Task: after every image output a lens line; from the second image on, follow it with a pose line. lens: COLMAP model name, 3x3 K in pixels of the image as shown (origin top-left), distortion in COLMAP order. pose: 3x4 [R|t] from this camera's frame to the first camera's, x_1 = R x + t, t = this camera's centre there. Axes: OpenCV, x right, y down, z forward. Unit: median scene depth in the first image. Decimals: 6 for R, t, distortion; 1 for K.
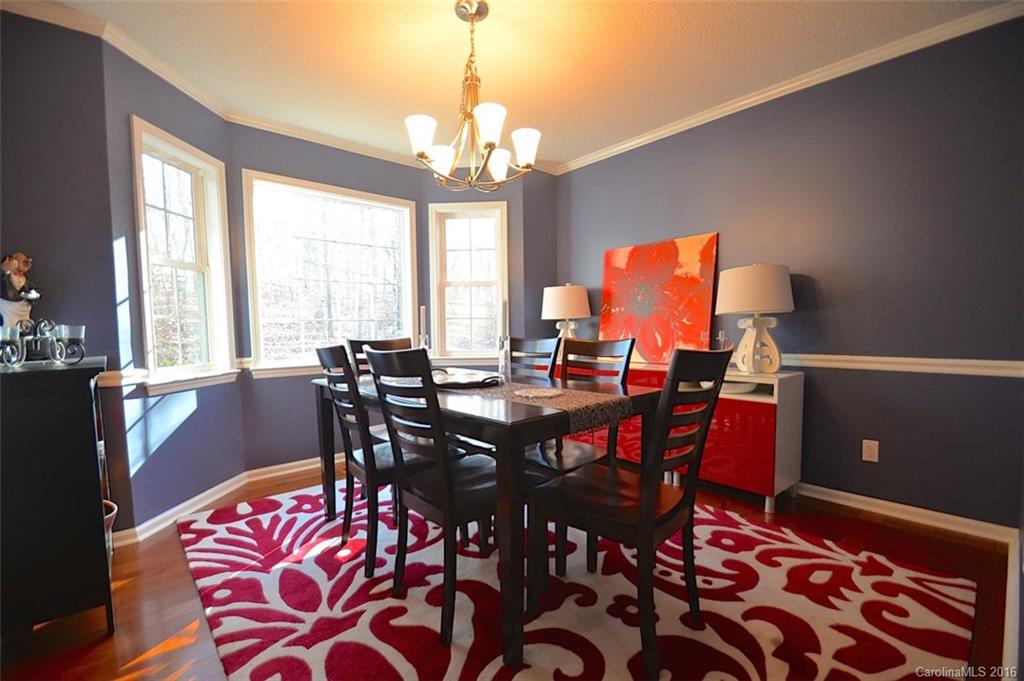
lens RADIAL K [[448.3, 0, 506.0], [0, 448.3, 355.8], [0, 0, 1]] dist [0.030084, -0.014955]
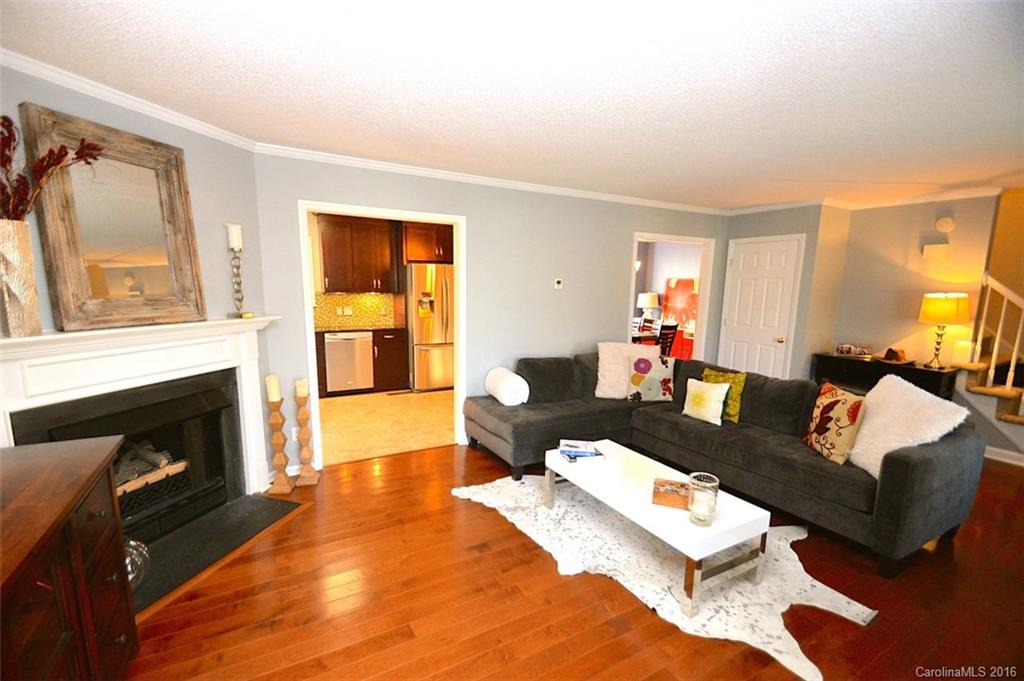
lens RADIAL K [[448.3, 0, 506.0], [0, 448.3, 355.8], [0, 0, 1]] dist [0.030084, -0.014955]
pose [[0.979795, 0.055732, -0.192082, -0.177698], [-0.037648, 0.994616, 0.096547, -0.037945], [0.196429, -0.087365, 0.976618, -2.052960]]
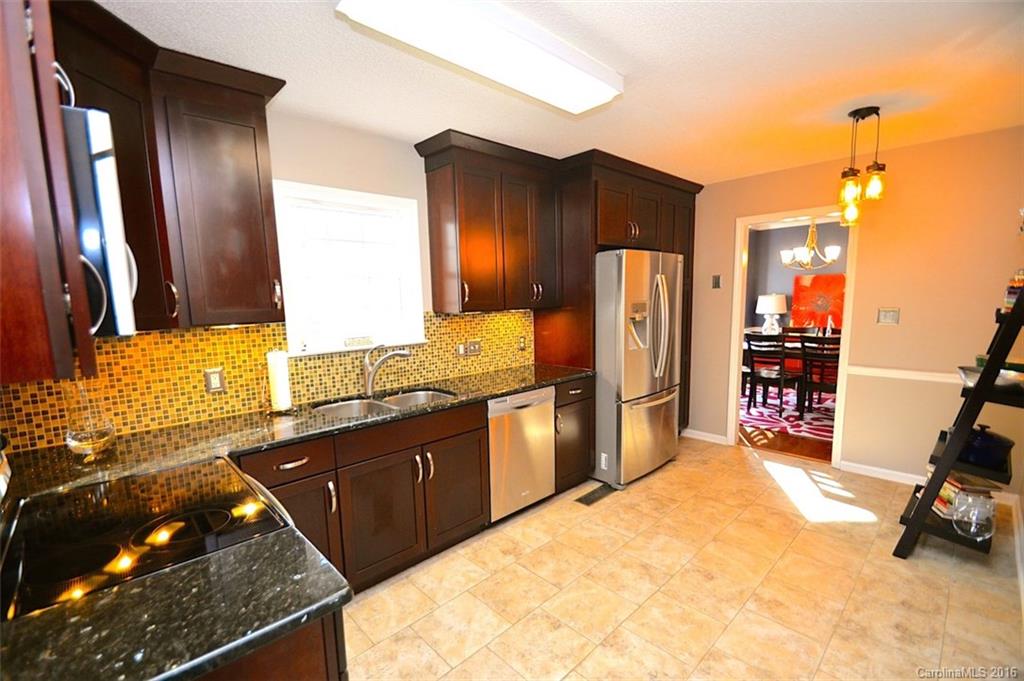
lens RADIAL K [[448.3, 0, 506.0], [0, 448.3, 355.8], [0, 0, 1]] dist [0.030084, -0.014955]
pose [[0.998930, -0.021653, 0.040859, -1.416830], [0.018976, 0.997717, 0.064818, -0.065580], [-0.042169, -0.063974, 0.997060, -1.123792]]
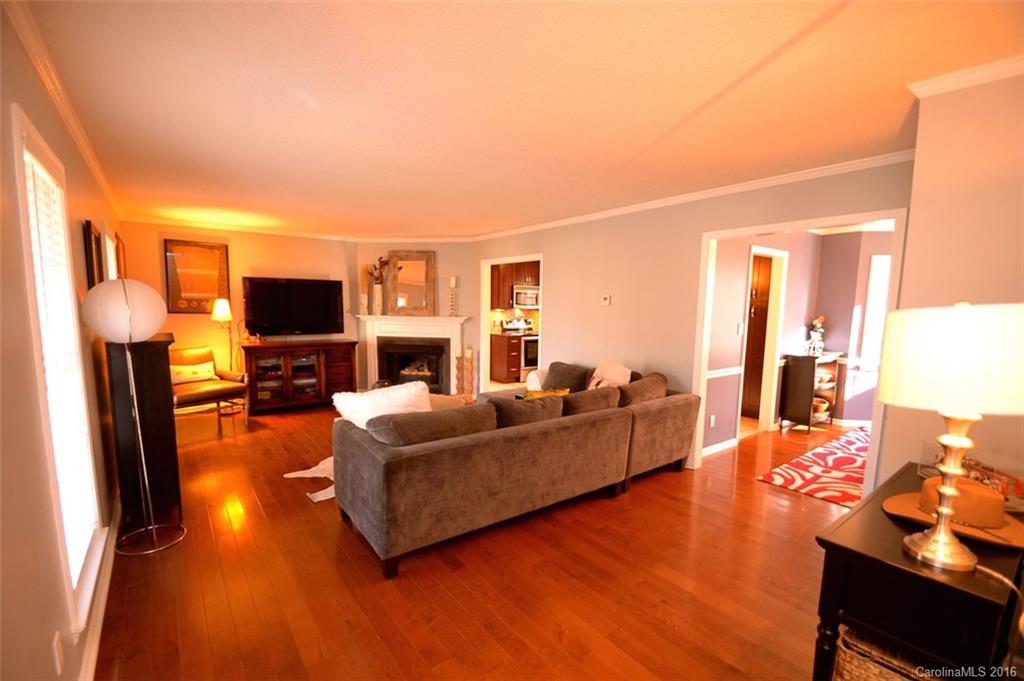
lens RADIAL K [[452.0, 0, 501.9], [0, 452.0, 352.7], [0, 0, 1]] dist [0.028813, -0.016194]
pose [[-0.059324, 0.117511, -0.991298, 1.471762], [-0.077876, 0.989476, 0.121956, -0.131301], [0.995196, 0.084433, -0.049548, -0.666676]]
